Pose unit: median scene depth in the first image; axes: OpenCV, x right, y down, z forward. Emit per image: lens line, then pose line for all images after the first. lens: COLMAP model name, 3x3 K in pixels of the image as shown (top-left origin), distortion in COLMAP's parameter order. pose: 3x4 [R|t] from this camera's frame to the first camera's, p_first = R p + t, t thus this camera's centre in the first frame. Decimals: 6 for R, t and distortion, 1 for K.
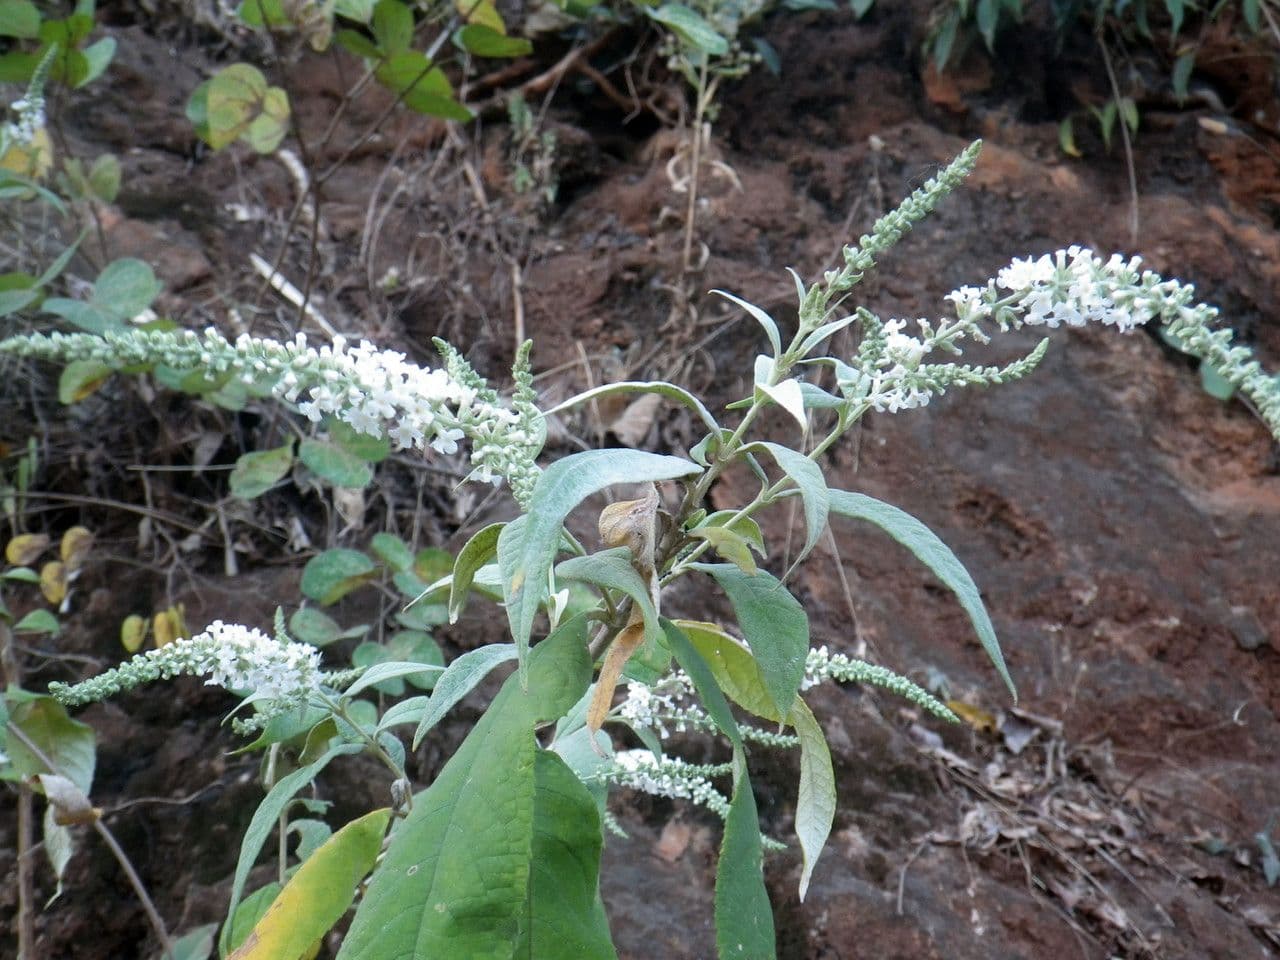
lens RADIAL K [[1283.2, 0, 638.5], [0, 1283.2, 486.7], [0, 0, 1]] dist [0.000122, -0.011591]
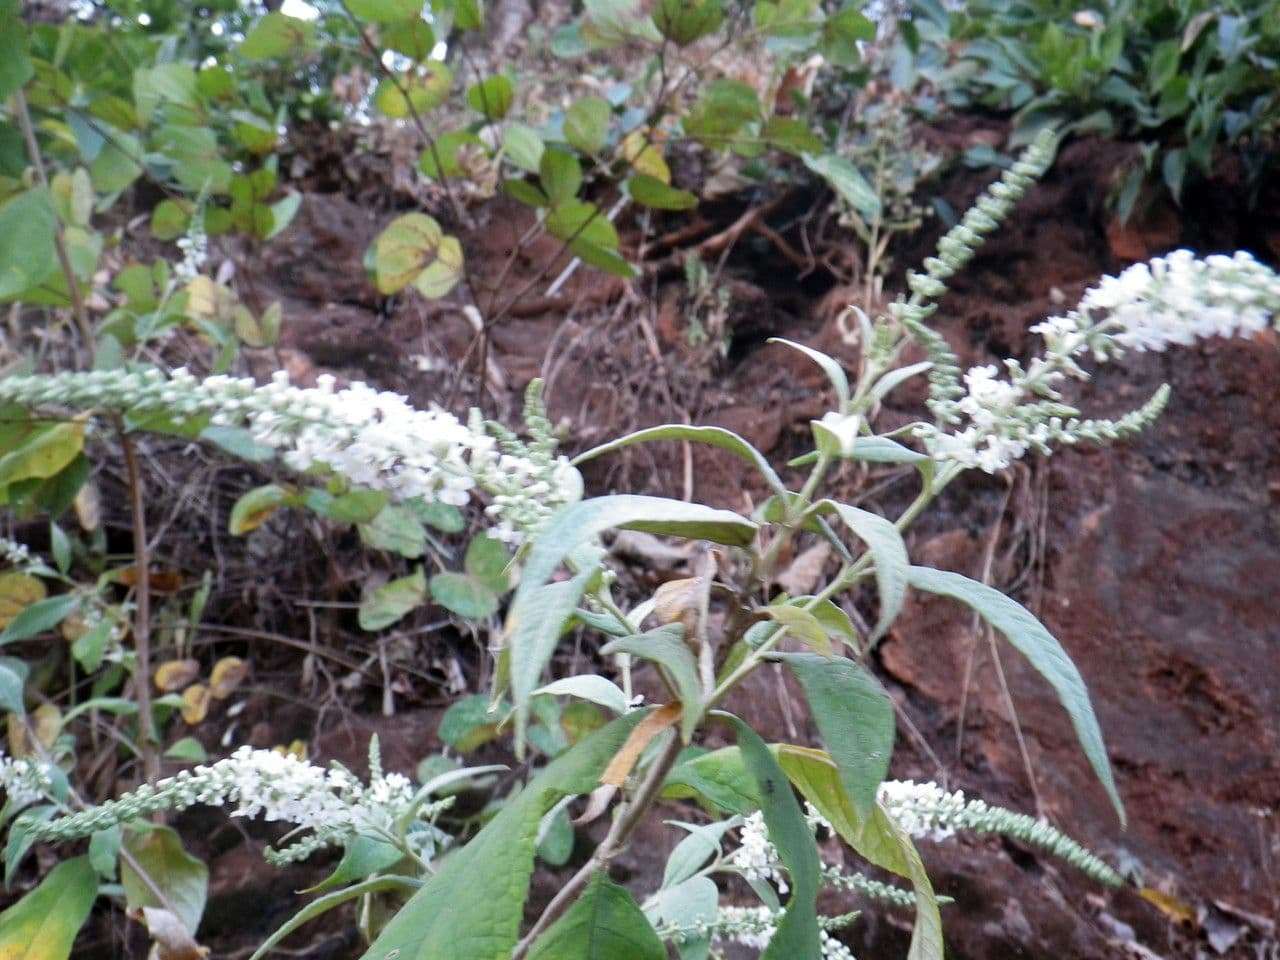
lens RADIAL K [[1288.2, 0, 640.0], [0, 1288.2, 480.0], [0, 0, 1]] dist [0.007246, -0.008567]
pose [[0.990711, 0.016321, -0.134998, 0.005771], [-0.033341, 0.991622, -0.124795, 0.004050], [0.131831, 0.128137, 0.982956, 0.010760]]
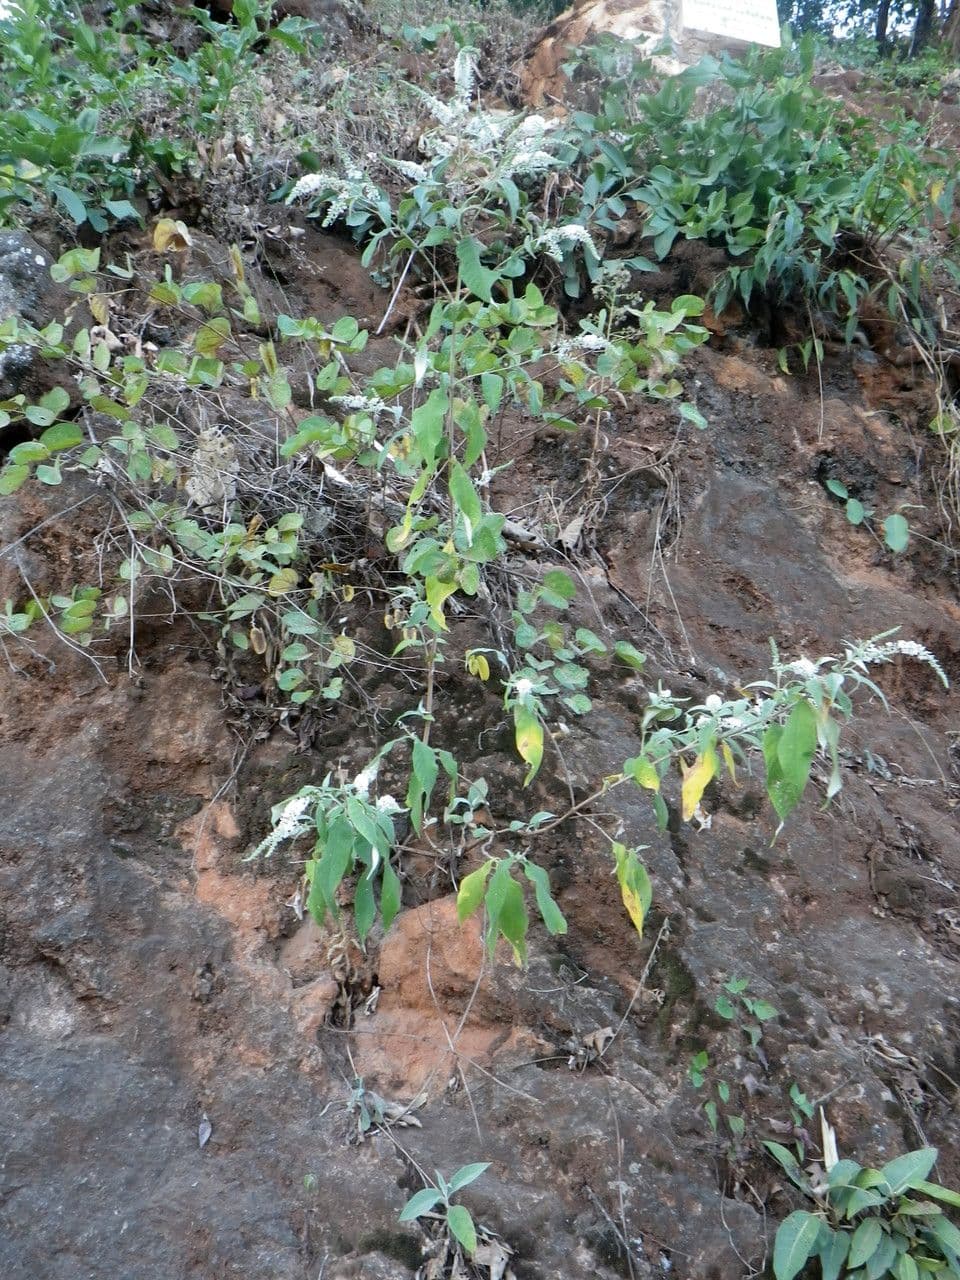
lens RADIAL K [[1041.1, 0, 481.7], [0, 1041.1, 634.0], [0, 0, 1]] dist [-0.000453, 0.008674]
pose [[0.989107, 0.027883, 0.144531, -0.327453], [-0.049817, 0.987363, 0.150444, -0.121908], [-0.138510, -0.156005, 0.977997, -0.474032]]
